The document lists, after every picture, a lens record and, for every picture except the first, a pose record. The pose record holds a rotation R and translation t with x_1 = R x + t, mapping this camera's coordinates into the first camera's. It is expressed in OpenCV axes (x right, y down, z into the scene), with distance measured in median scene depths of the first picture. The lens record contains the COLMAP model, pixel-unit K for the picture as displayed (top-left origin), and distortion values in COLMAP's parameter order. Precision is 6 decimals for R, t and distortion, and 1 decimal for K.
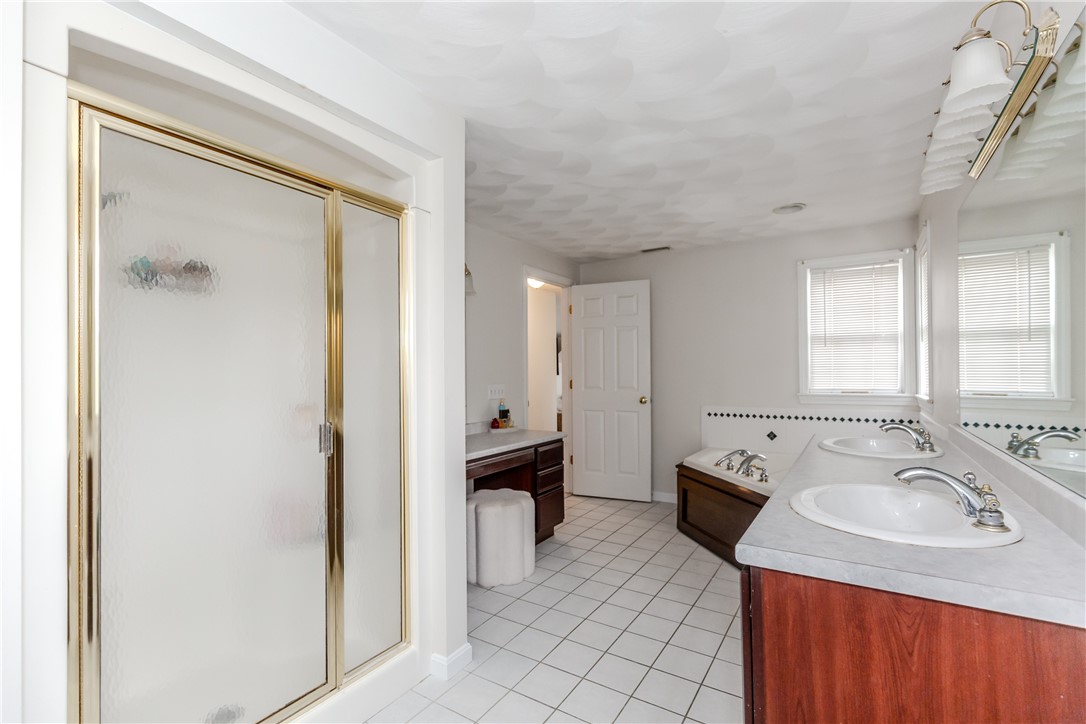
lens RADIAL K [[485.4, 0, 545.6], [0, 485.4, 366.9], [0, 0, 1]] dist [-0.001995, -0.000454]
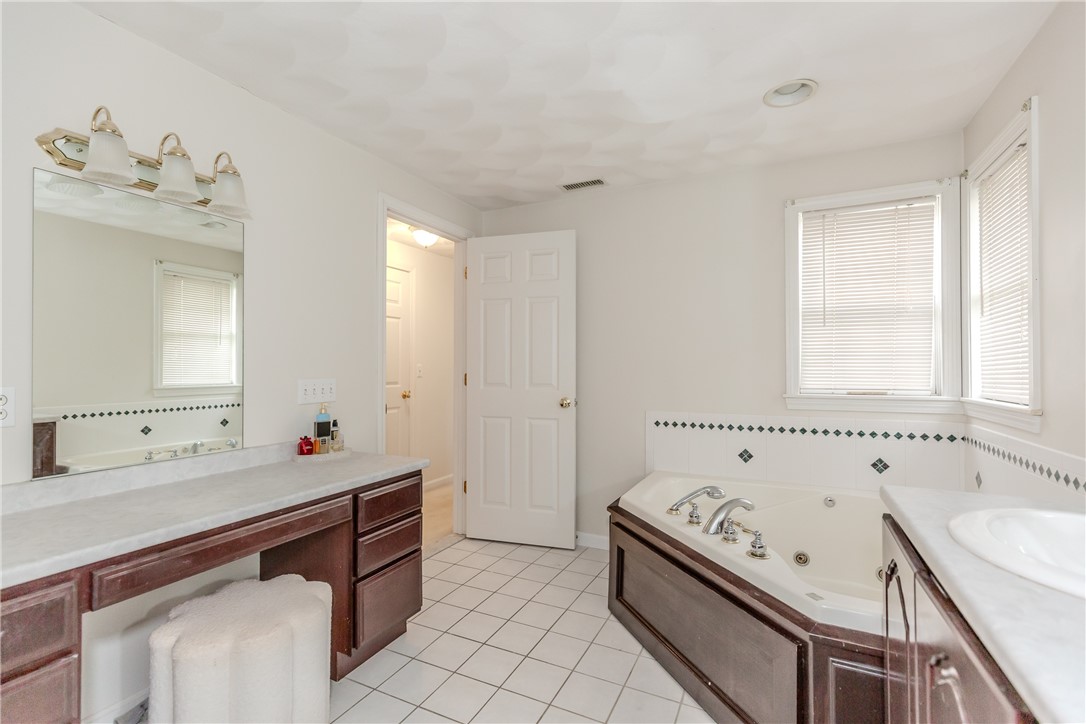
lens RADIAL K [[484.4, 0, 547.6], [0, 484.4, 362.0], [0, 0, 1]] dist [0.003105, -0.000347]
pose [[0.993188, 0.009286, 0.116155, 0.114498], [-0.009149, 0.999957, -0.001719, 0.013915], [-0.116166, 0.000645, 0.993230, 0.377101]]
